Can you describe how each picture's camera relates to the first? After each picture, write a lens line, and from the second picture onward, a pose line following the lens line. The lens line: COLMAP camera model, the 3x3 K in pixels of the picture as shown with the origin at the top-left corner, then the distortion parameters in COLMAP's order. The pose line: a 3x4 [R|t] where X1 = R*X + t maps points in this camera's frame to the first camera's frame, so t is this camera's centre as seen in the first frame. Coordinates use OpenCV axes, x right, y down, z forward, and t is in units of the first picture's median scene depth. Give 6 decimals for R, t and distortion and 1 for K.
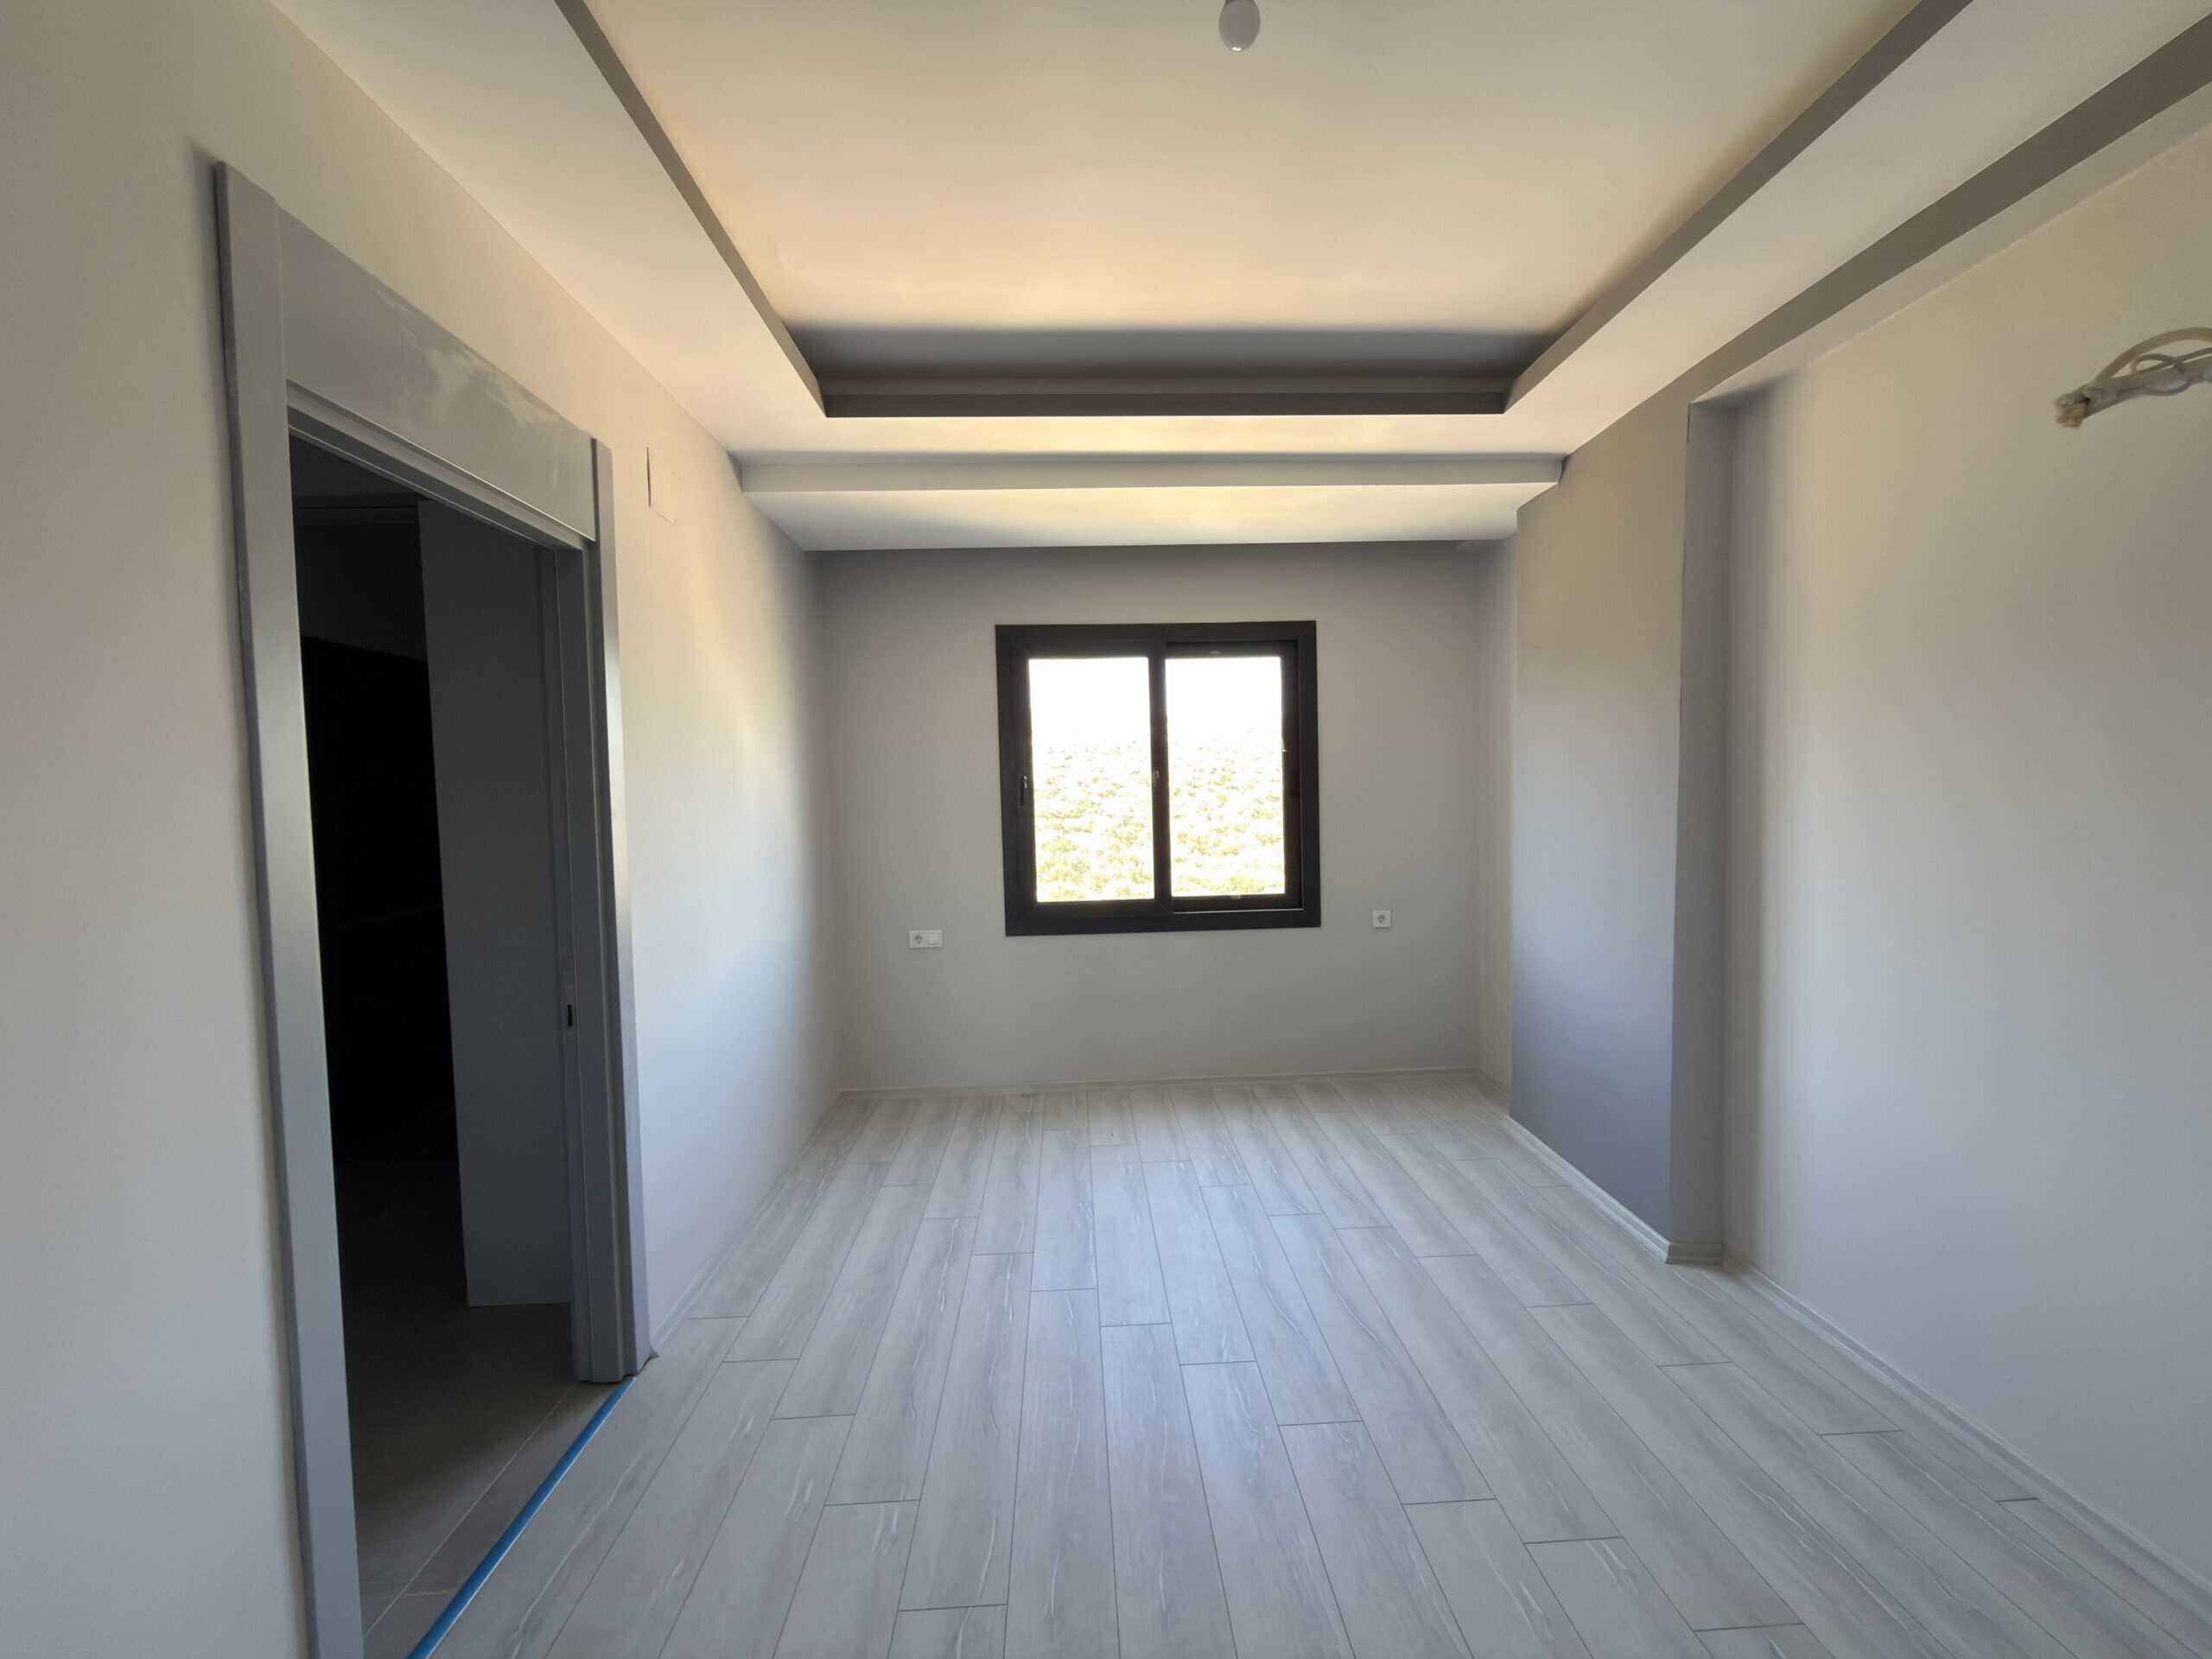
lens RADIAL K [[876.0, 0, 1108.0], [0, 876.0, 827.3], [0, 0, 1]] dist [-0.001104, 0.000220]
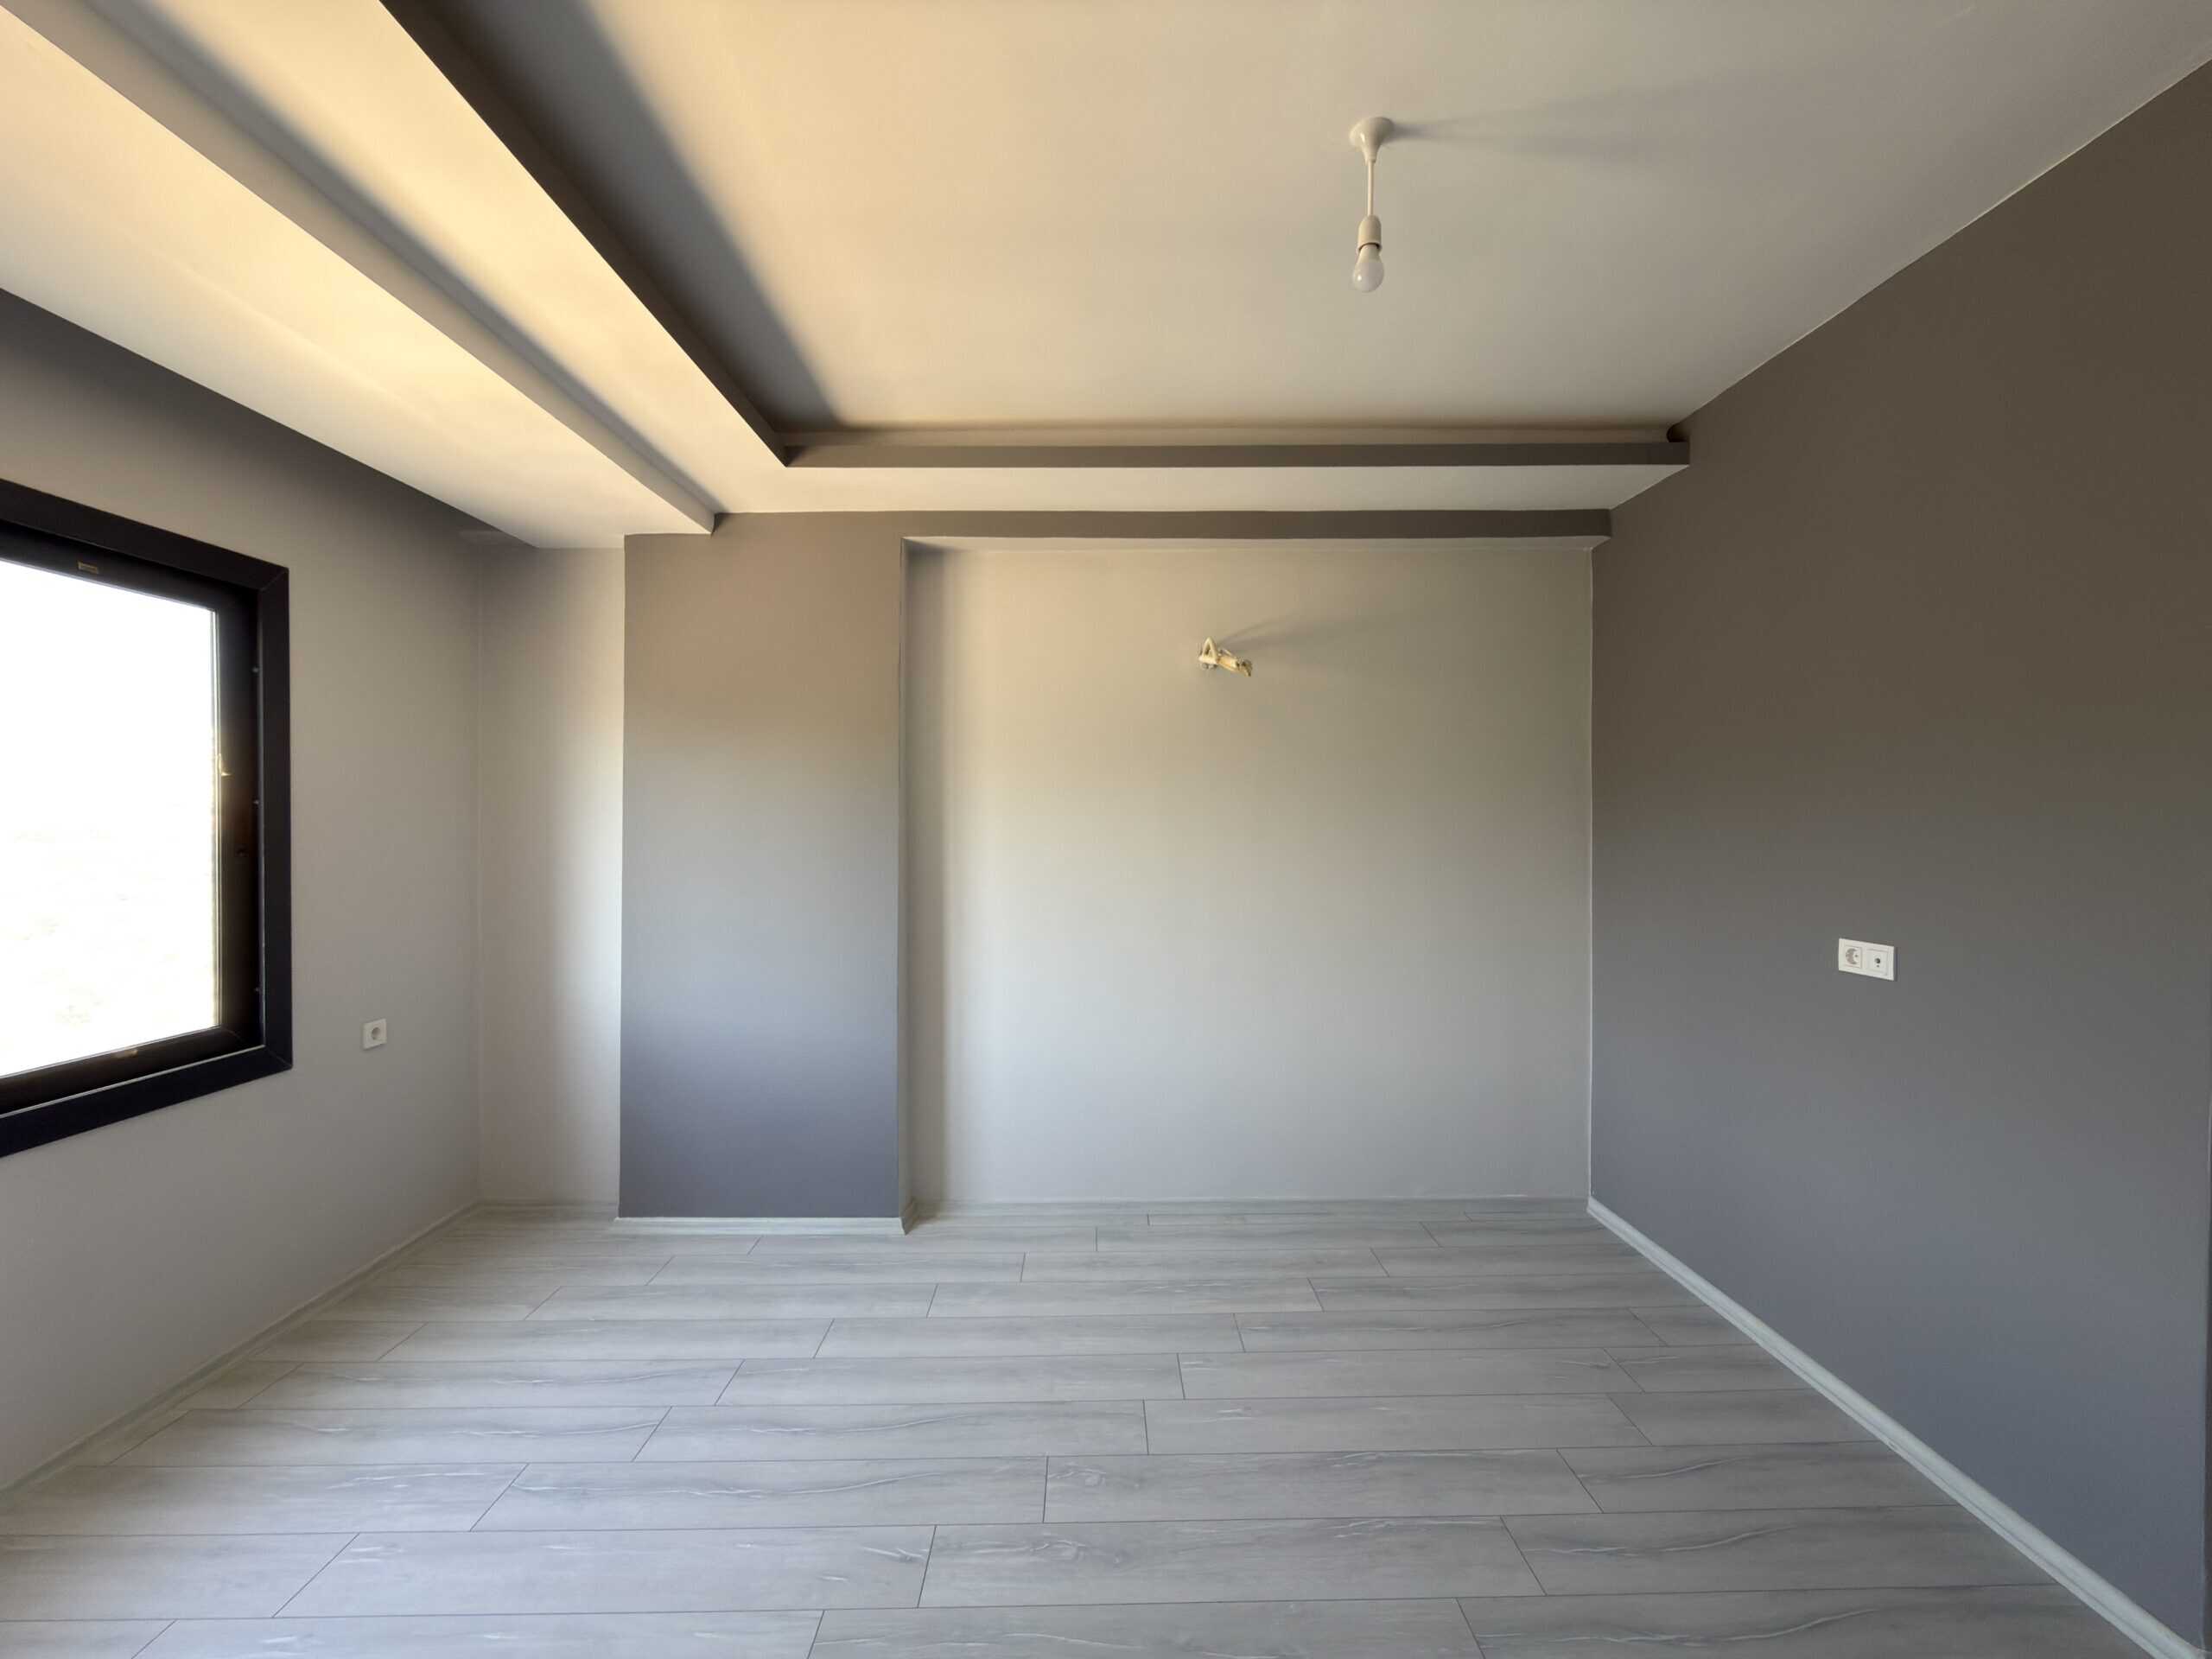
lens RADIAL K [[876.0, 0, 1108.0], [0, 876.0, 827.3], [0, 0, 1]] dist [-0.001104, 0.000220]
pose [[0.029082, 0.016729, 0.999437, -0.478263], [0.045862, 0.998785, -0.018052, -0.022742], [-0.998524, 0.046361, 0.028279, 0.557831]]
